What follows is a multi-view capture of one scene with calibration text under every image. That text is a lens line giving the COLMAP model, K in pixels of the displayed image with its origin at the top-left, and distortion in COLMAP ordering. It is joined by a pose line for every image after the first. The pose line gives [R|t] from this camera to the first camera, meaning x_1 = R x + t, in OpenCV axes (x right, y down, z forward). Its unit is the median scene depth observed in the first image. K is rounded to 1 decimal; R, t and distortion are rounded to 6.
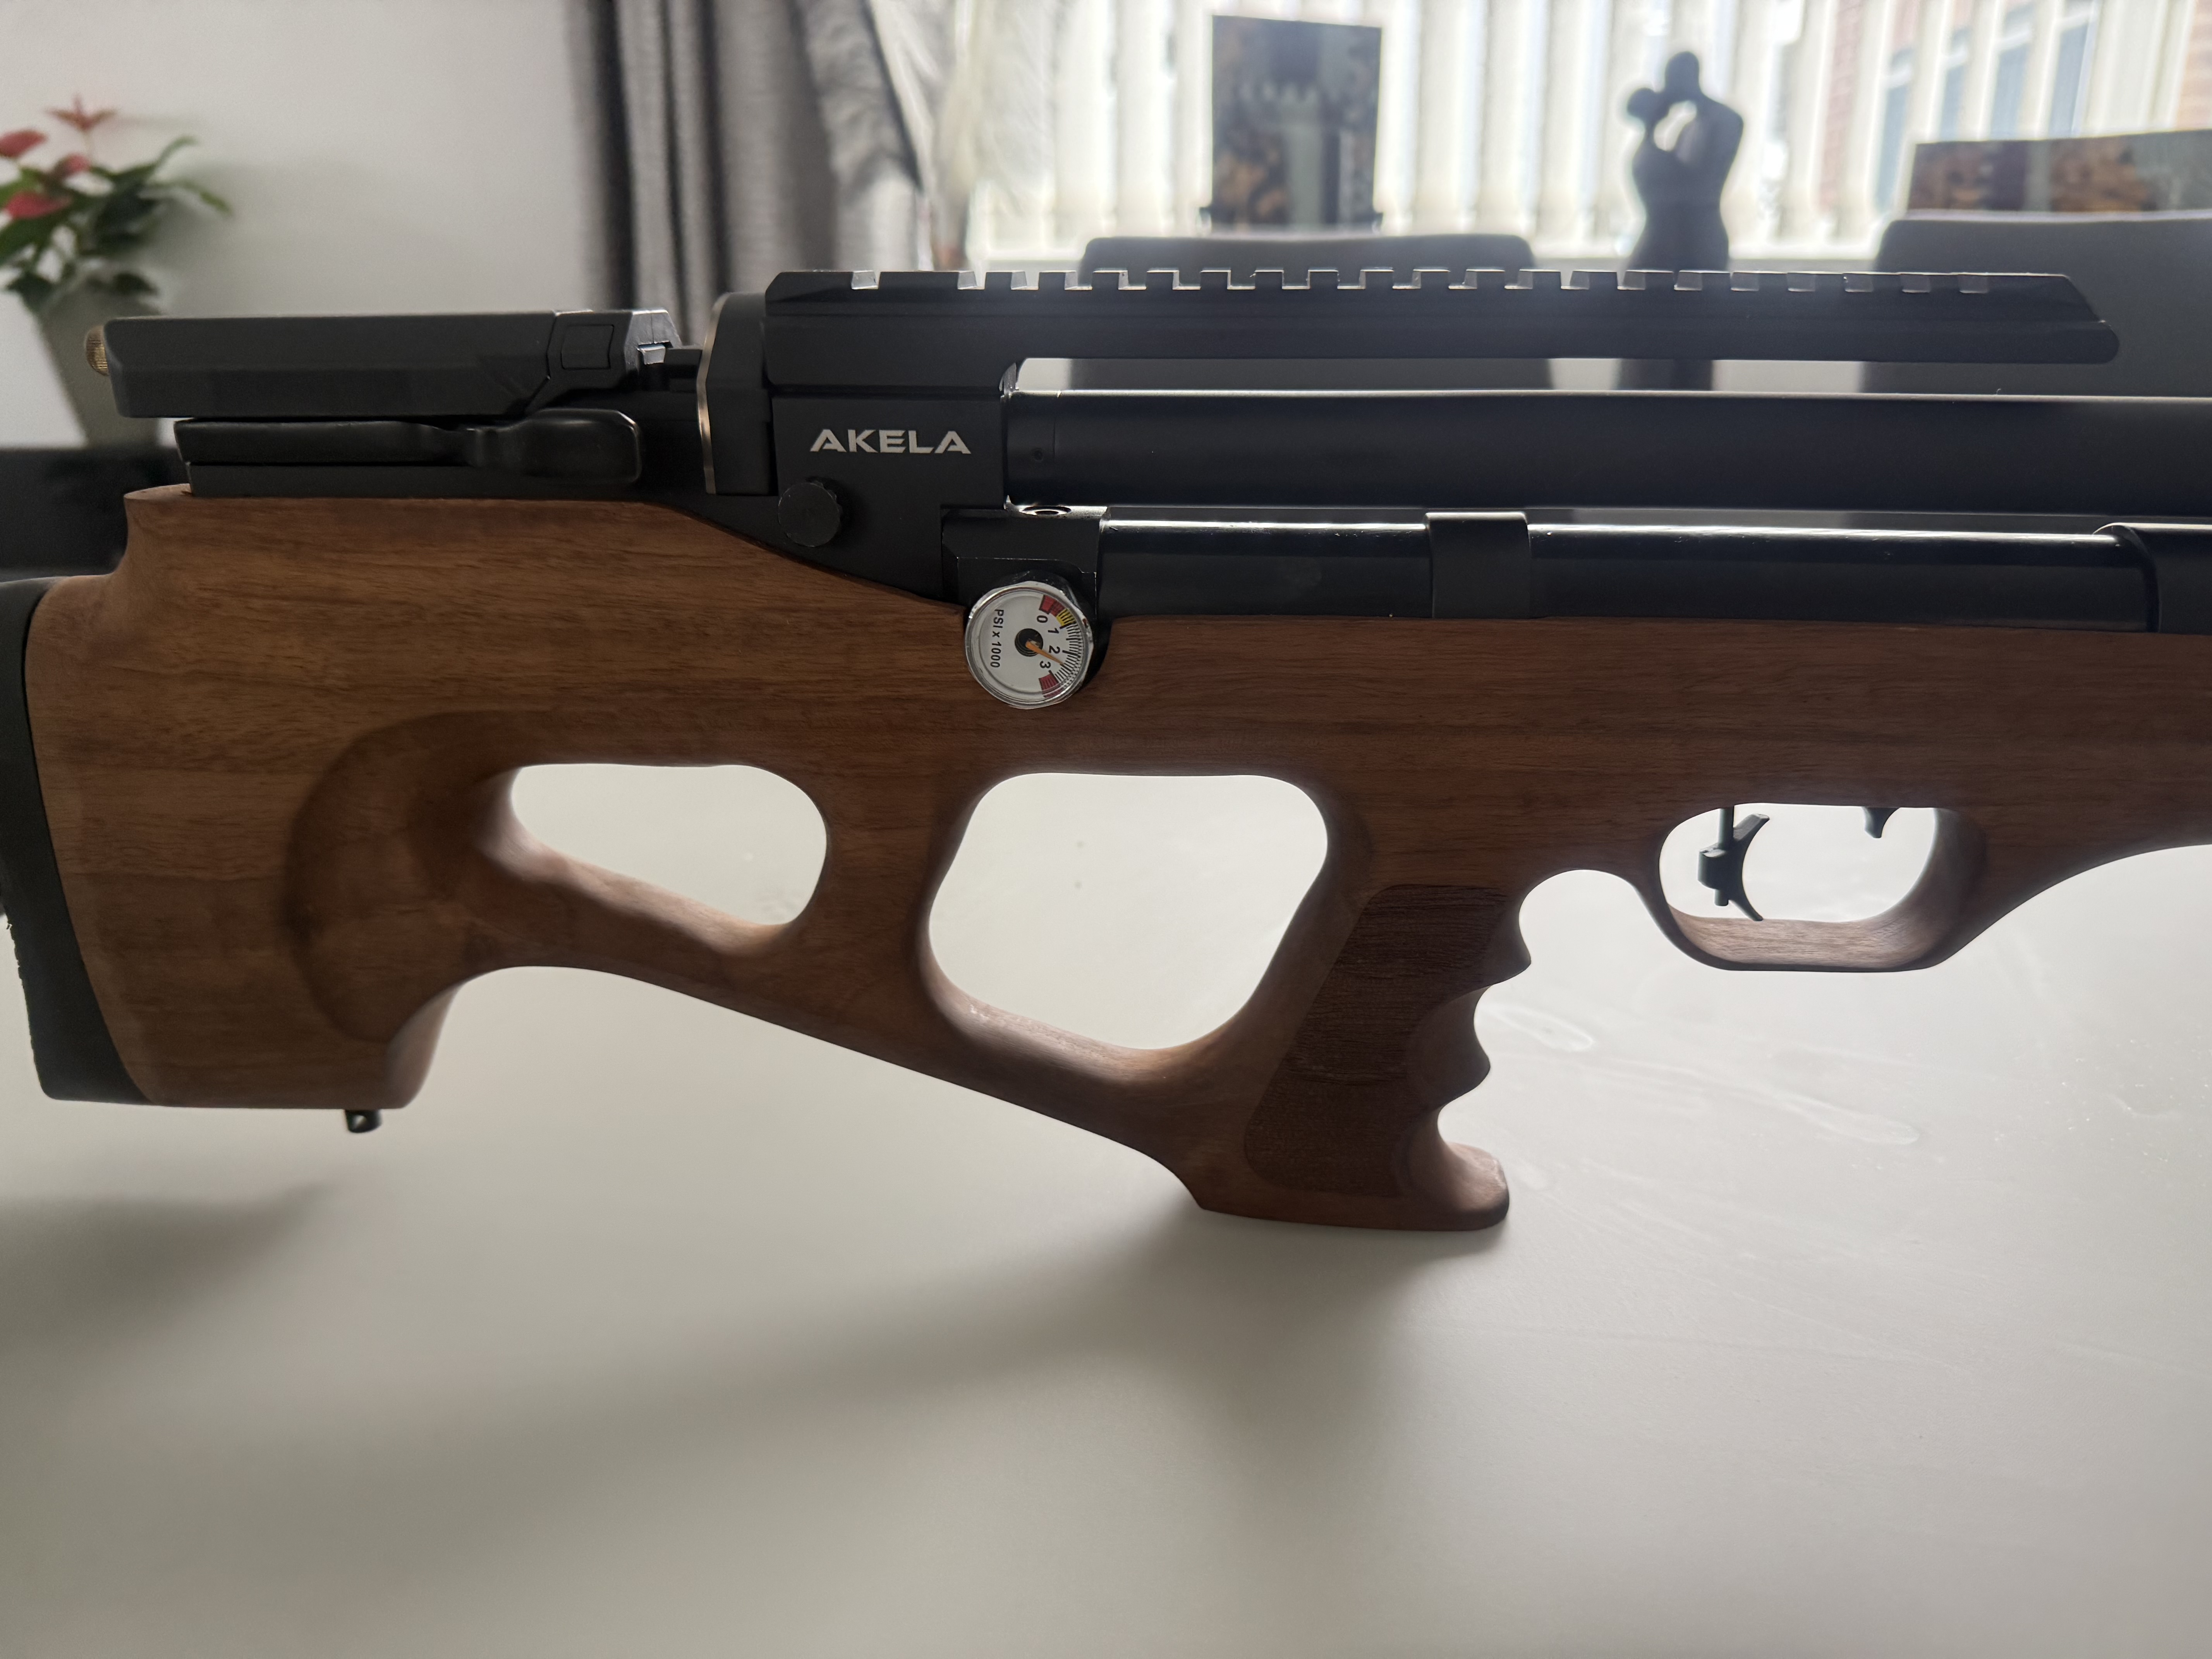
lens RADIAL K [[1553.0, 0, 1139.4], [0, 1553.0, 849.5], [0, 0, 1]] dist [0.066980, -0.150893]
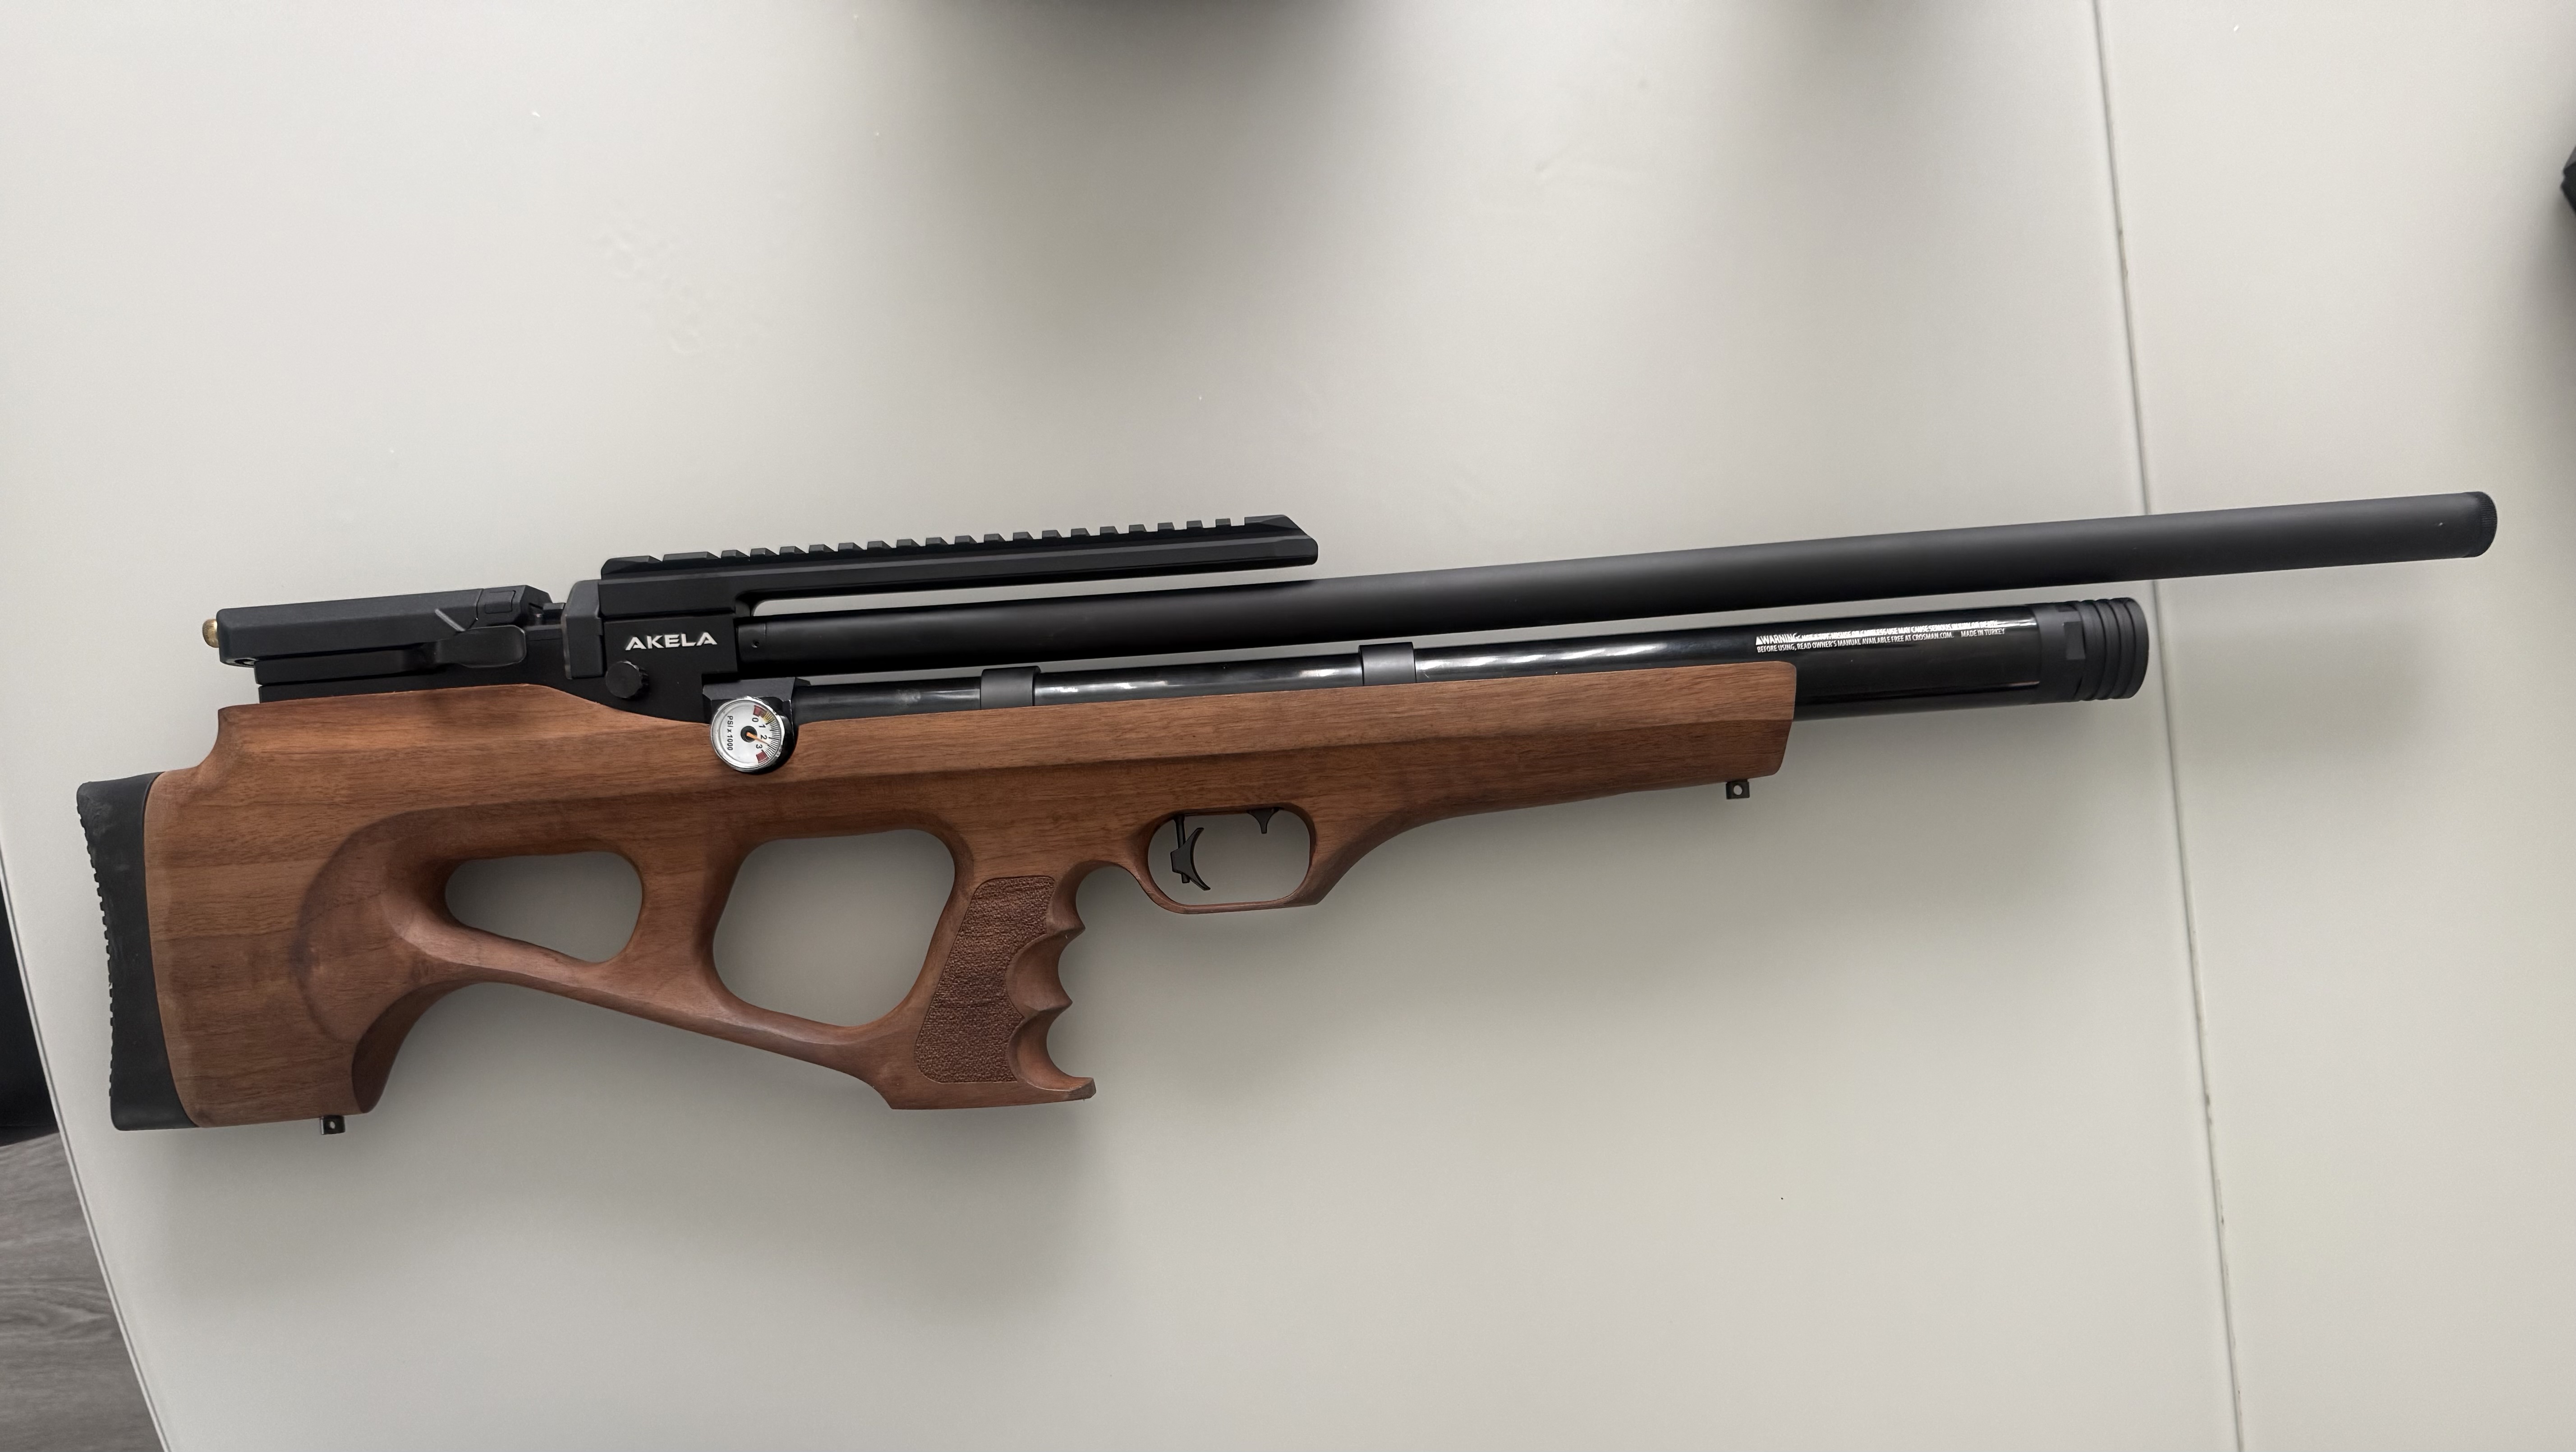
lens RADIAL K [[1735.8, 0, 1292.3], [0, 1735.8, 990.7], [0, 0, 1]] dist [0.057655, -0.141411]
pose [[0.993834, -0.074711, 0.081926, 0.348033], [0.095015, 0.954703, -0.281983, 0.739871], [-0.057148, 0.288029, 0.955915, -0.823463]]
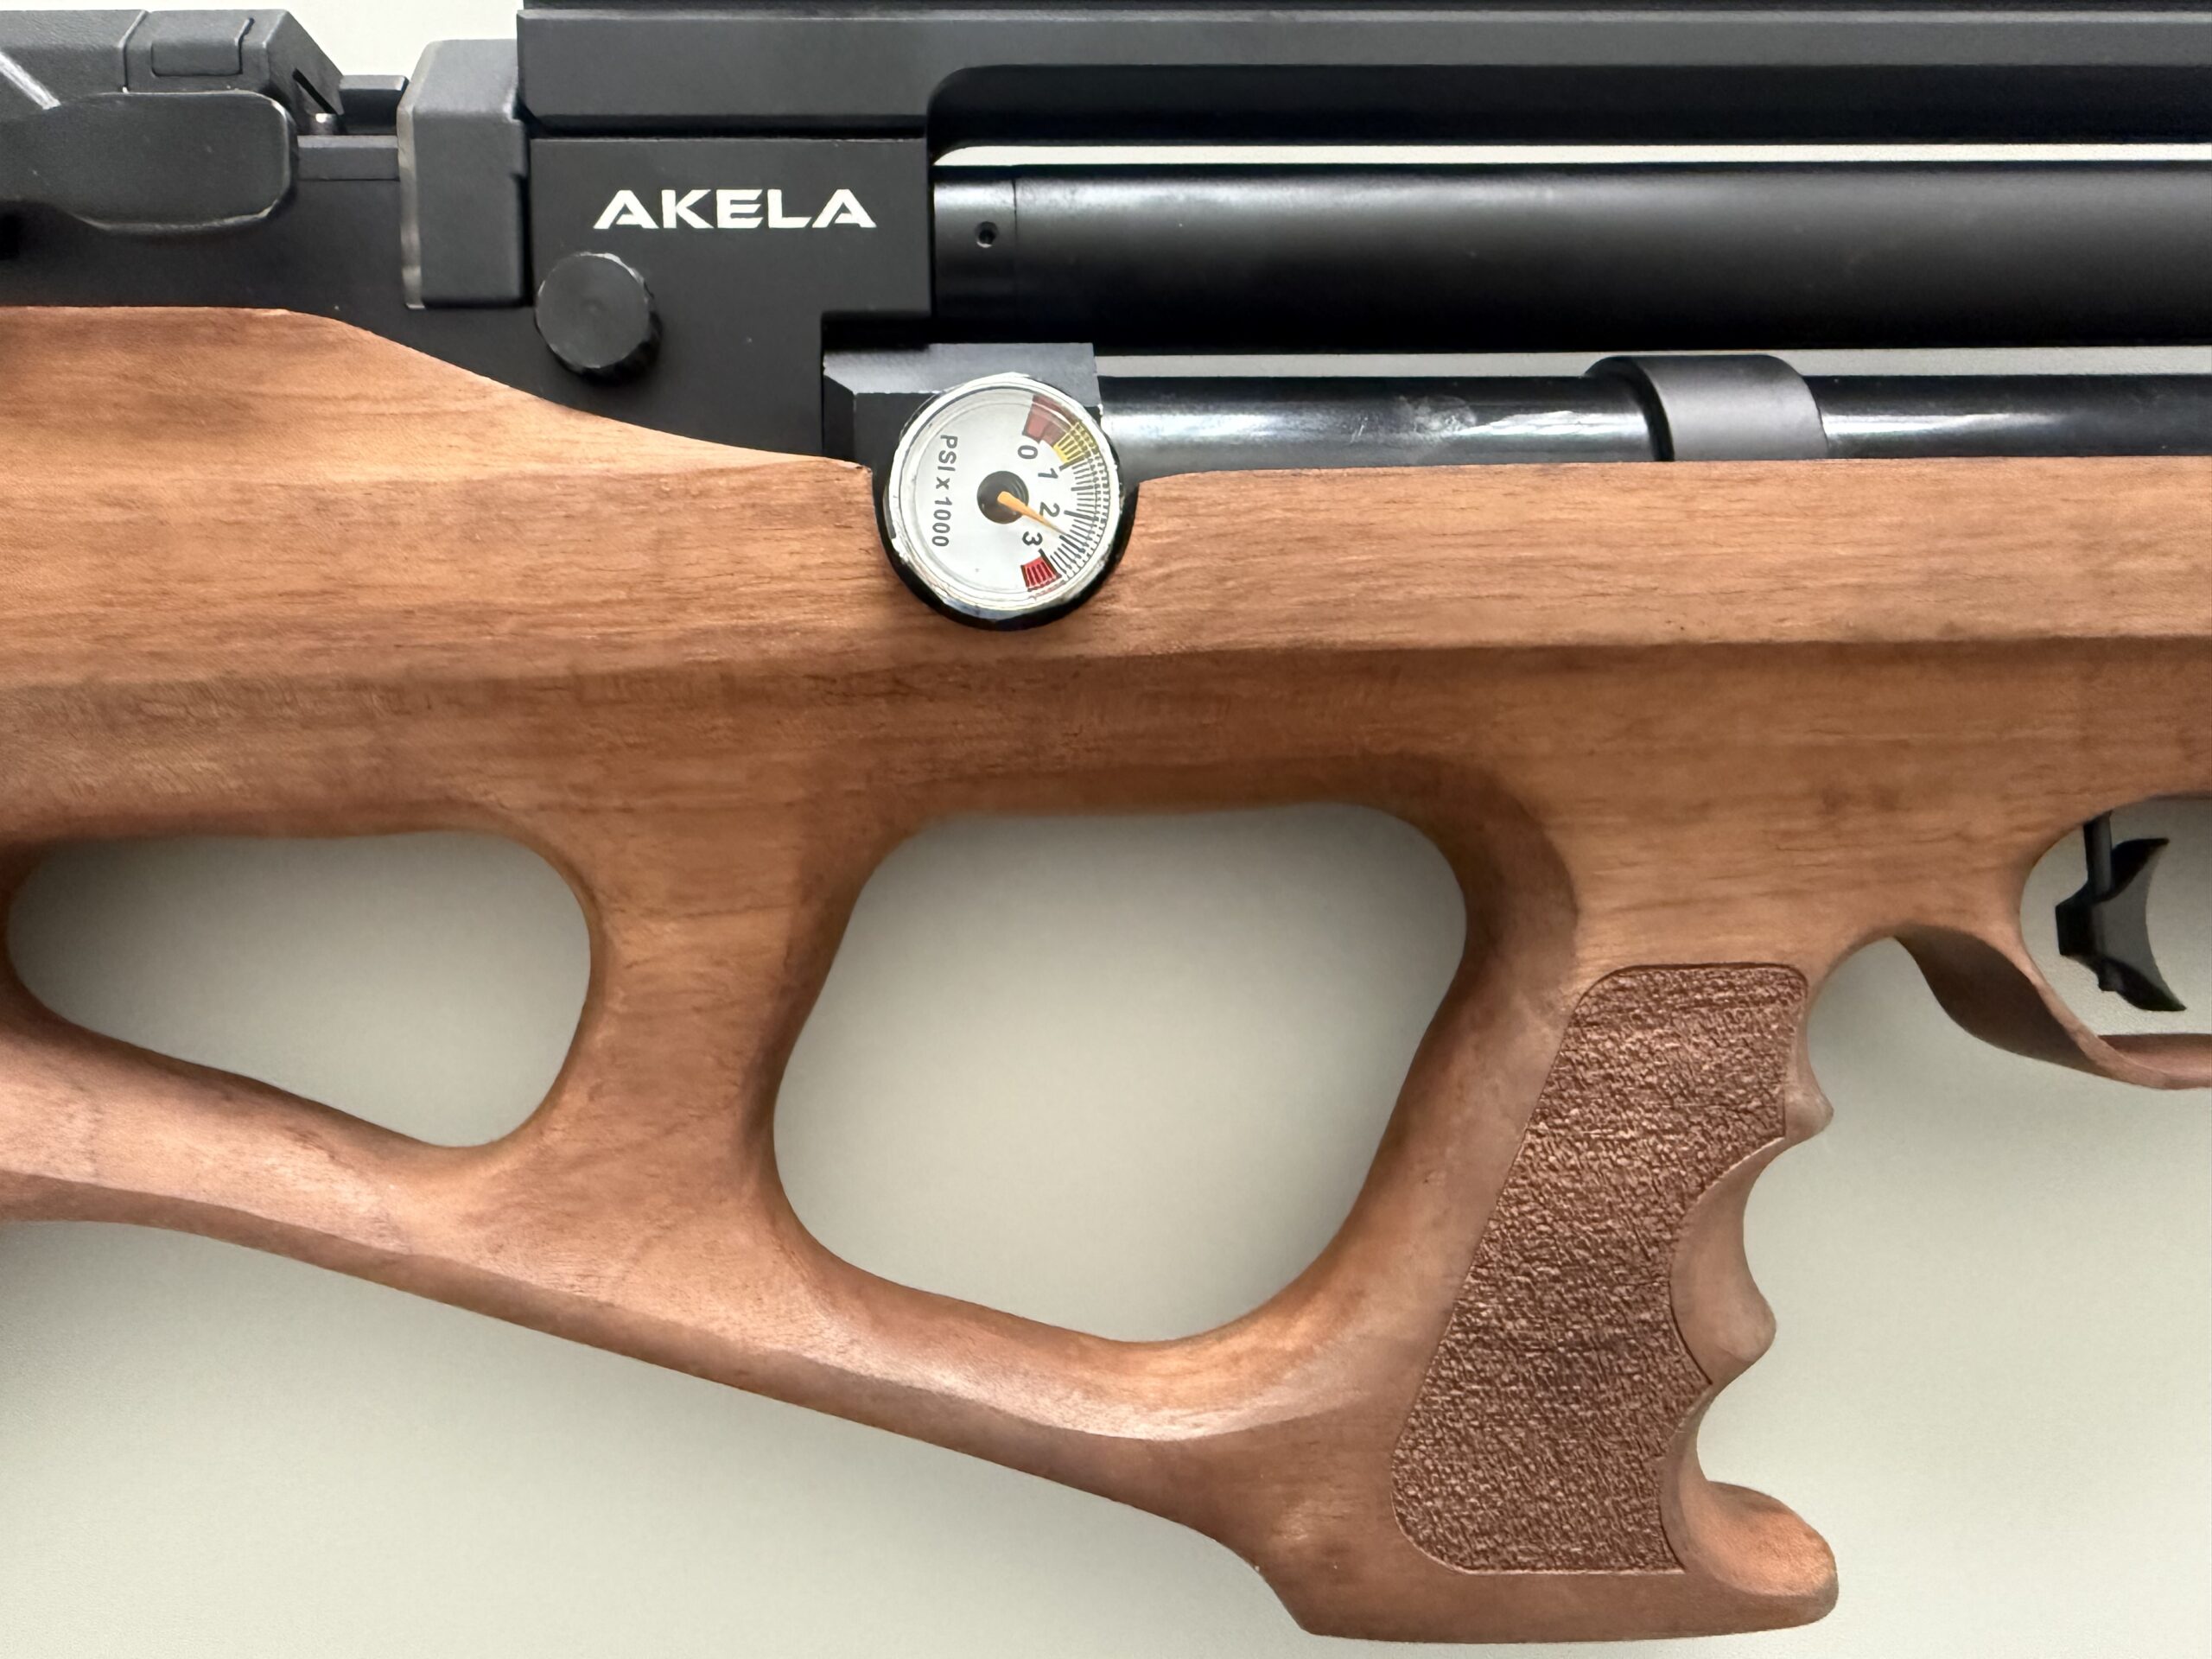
lens RADIAL K [[1534.2, 0, 975.6], [0, 1534.2, 861.3], [0, 0, 1]] dist [0.002999, 0.001927]
pose [[0.992596, -0.031211, 0.117382, -0.143012], [0.063305, 0.957714, -0.280670, 0.136167], [-0.103658, 0.286023, 0.952600, 0.504228]]
